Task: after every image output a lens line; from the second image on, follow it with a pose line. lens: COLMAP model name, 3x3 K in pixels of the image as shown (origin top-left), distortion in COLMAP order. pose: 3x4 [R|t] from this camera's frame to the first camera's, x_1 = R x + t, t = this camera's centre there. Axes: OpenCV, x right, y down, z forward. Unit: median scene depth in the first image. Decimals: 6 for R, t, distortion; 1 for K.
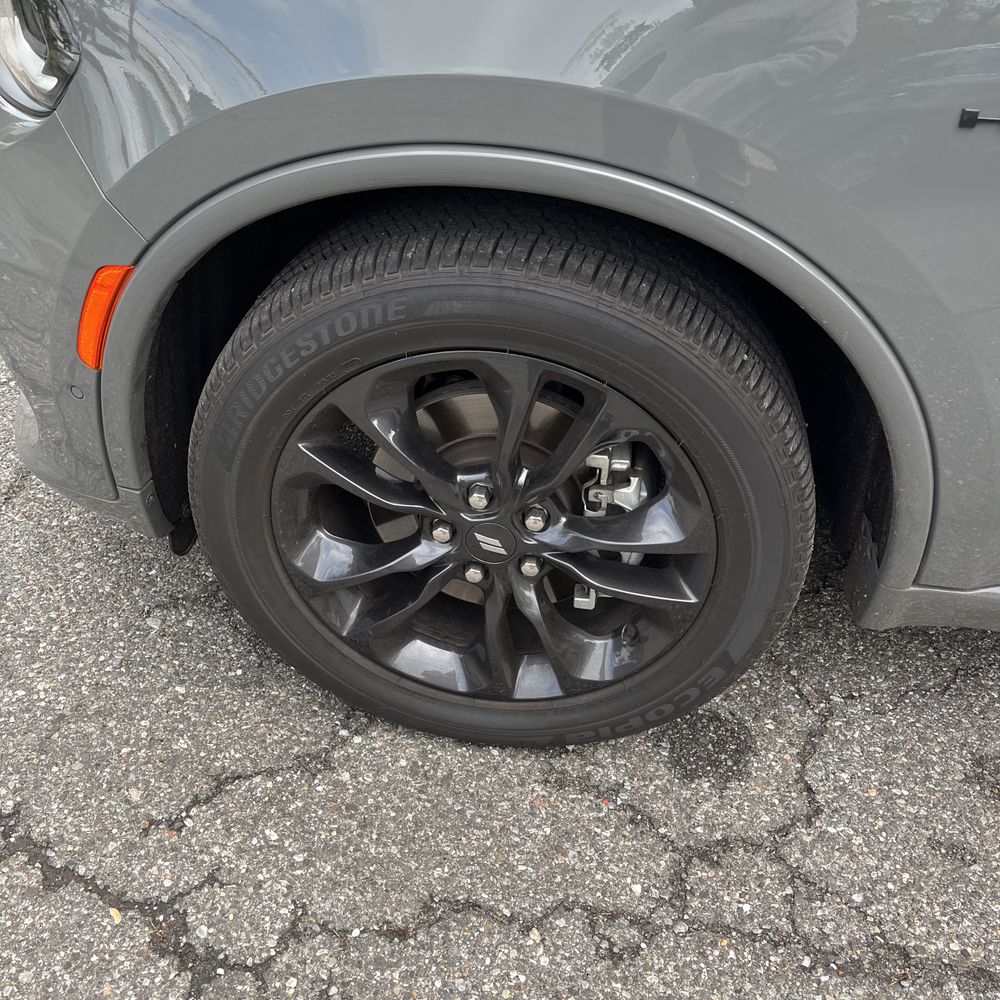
lens RADIAL K [[1014.9, 0, 513.5], [0, 1014.9, 504.8], [0, 0, 1]] dist [0.029210, 0.000000]
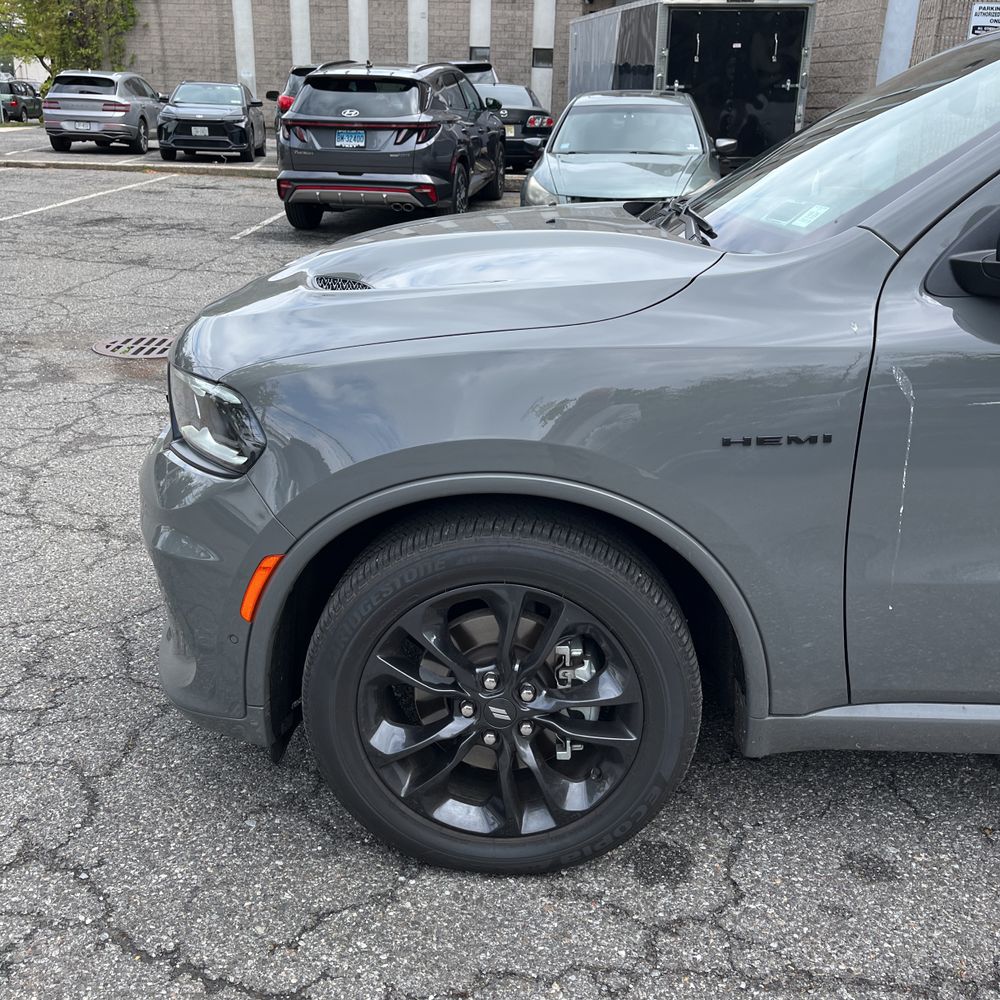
lens RADIAL K [[1014.9, 0, 504.9], [0, 1014.9, 500.8], [0, 0, 1]] dist [0.029210, 0.000000]
pose [[0.994877, -0.077992, 0.064323, -0.084514], [0.094408, 0.944309, -0.315227, 0.210120], [-0.036156, 0.319685, 0.946834, -0.547705]]
